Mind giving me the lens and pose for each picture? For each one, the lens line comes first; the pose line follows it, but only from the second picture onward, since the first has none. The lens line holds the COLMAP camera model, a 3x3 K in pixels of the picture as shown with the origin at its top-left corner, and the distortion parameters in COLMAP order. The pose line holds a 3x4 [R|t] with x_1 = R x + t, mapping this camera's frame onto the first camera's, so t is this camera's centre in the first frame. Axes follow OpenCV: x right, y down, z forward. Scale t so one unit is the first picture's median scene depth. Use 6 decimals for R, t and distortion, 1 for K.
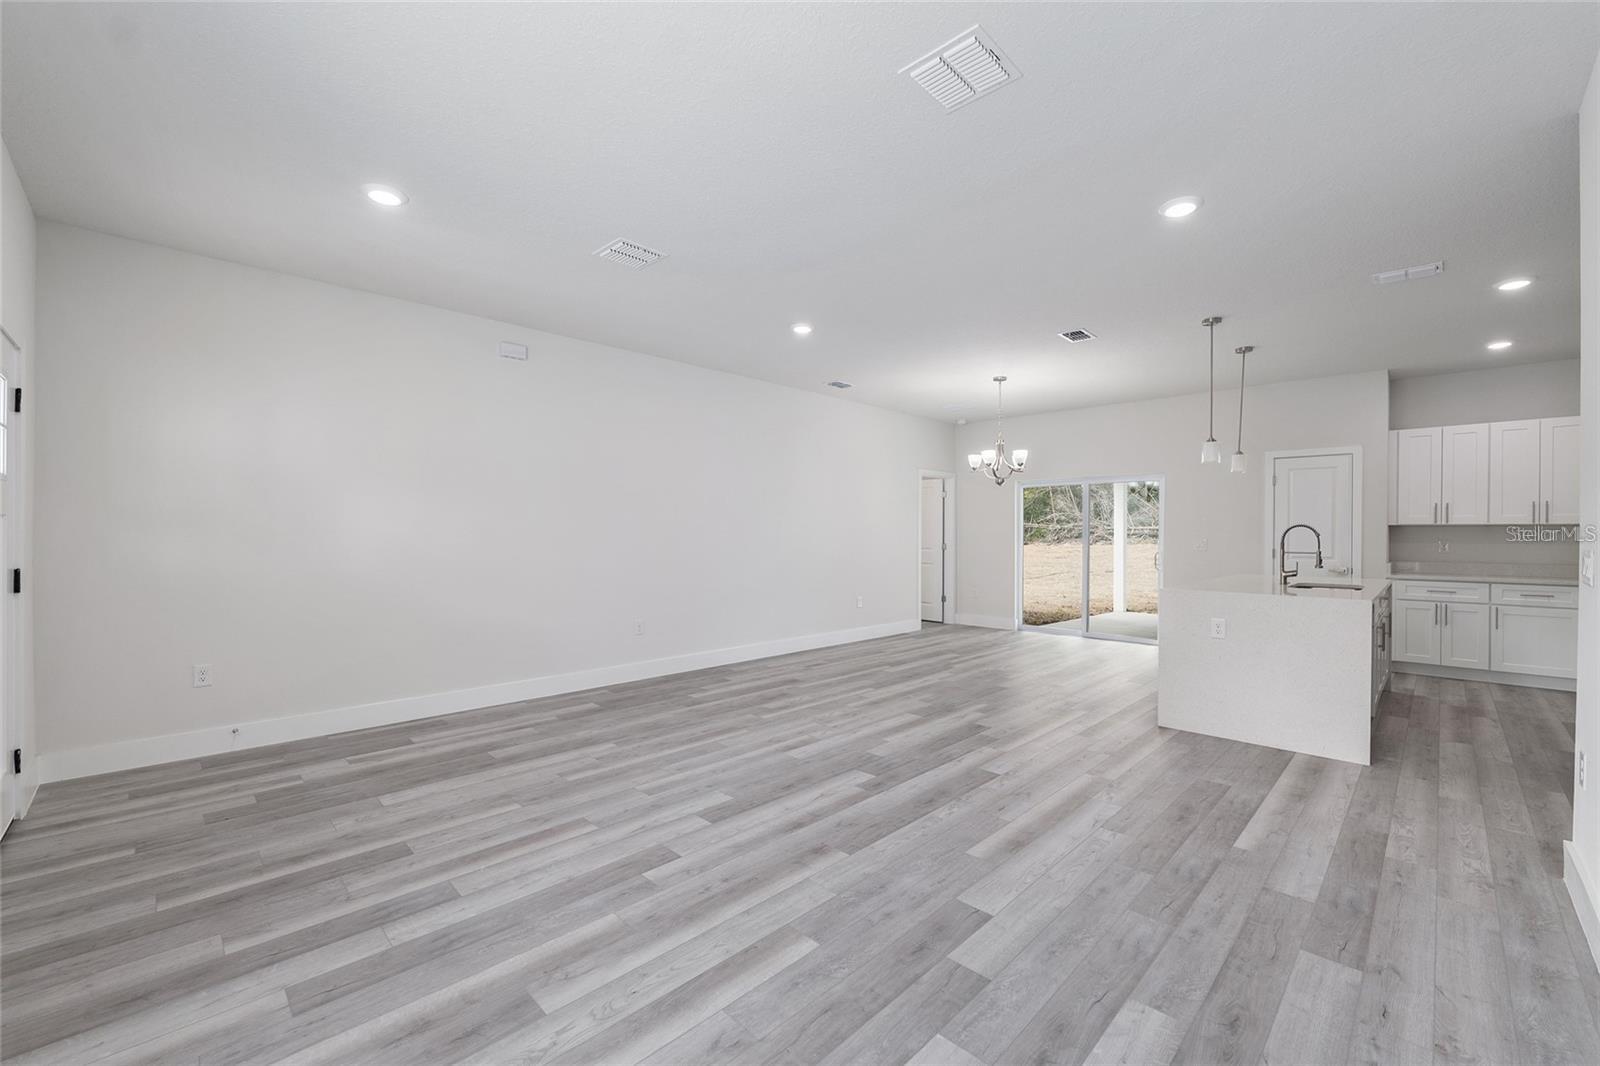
lens RADIAL K [[652.9, 0, 801.6], [0, 652.9, 542.5], [0, 0, 1]] dist [-0.001803, 0.000027]
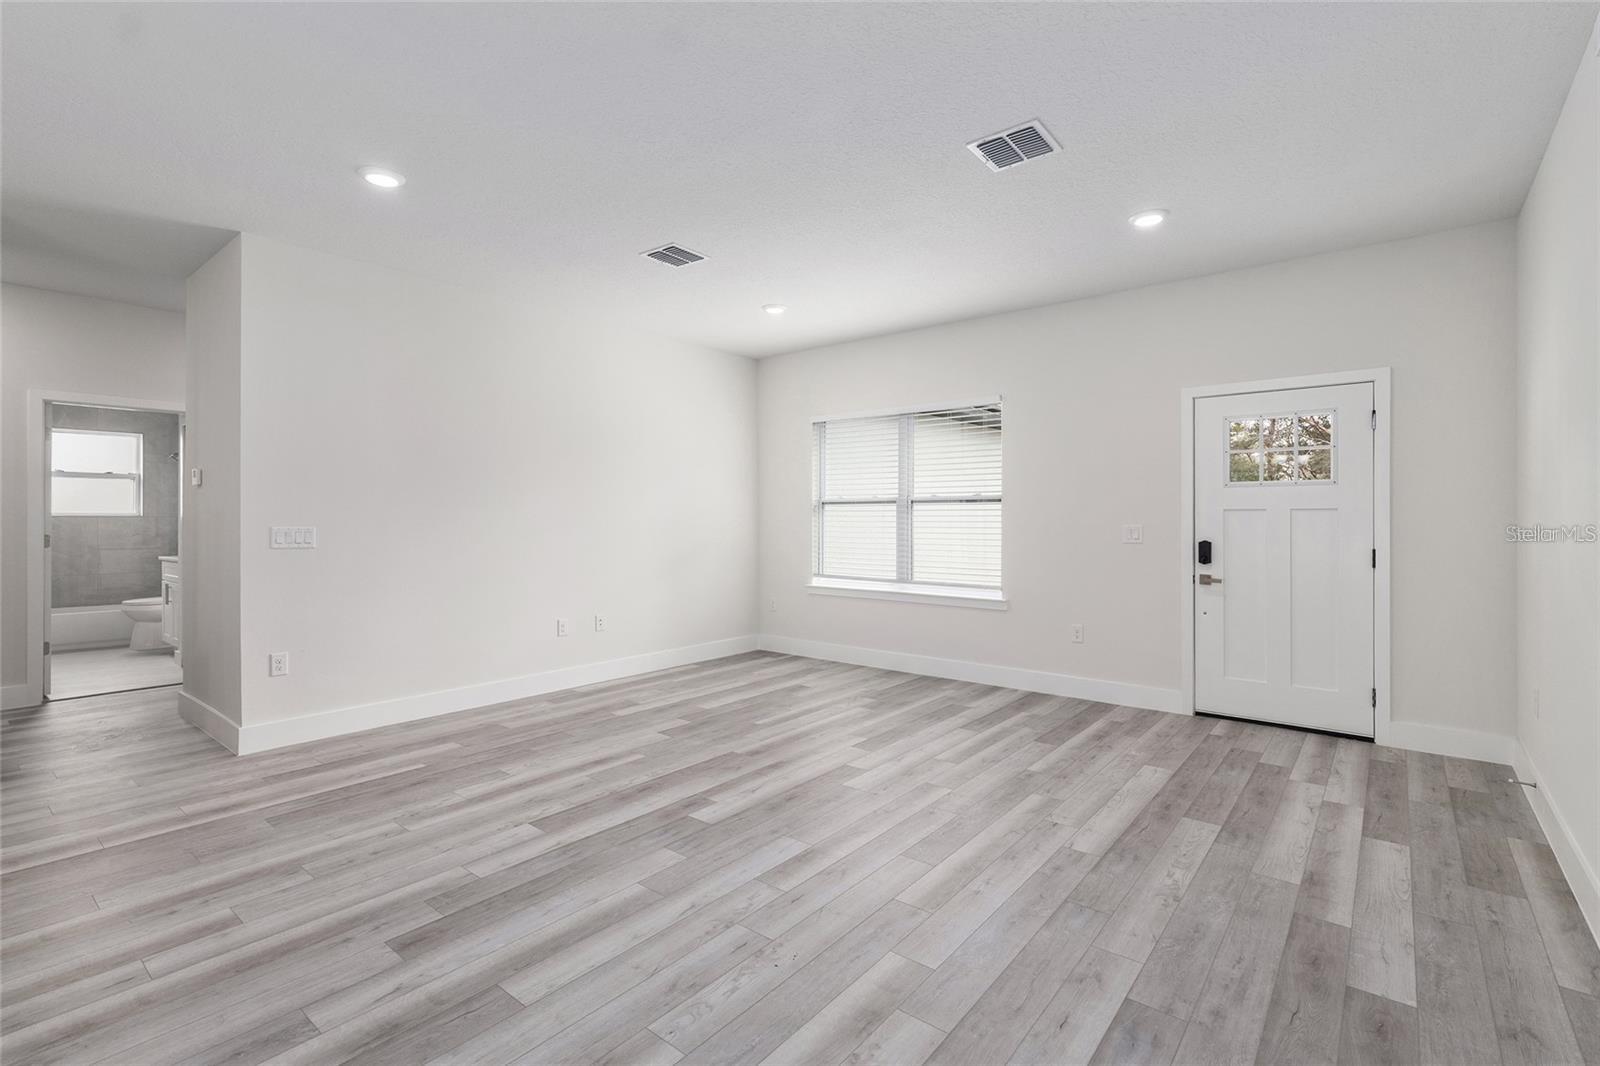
lens RADIAL K [[723.3, 0, 800.0], [0, 723.3, 533.0], [0, 0, 1]] dist [0.001315, 0.000262]
pose [[-0.994737, -0.002142, -0.102442, 0.059215], [-0.005512, 0.999452, 0.032630, -0.023844], [0.102316, 0.033023, -0.994204, 1.669407]]
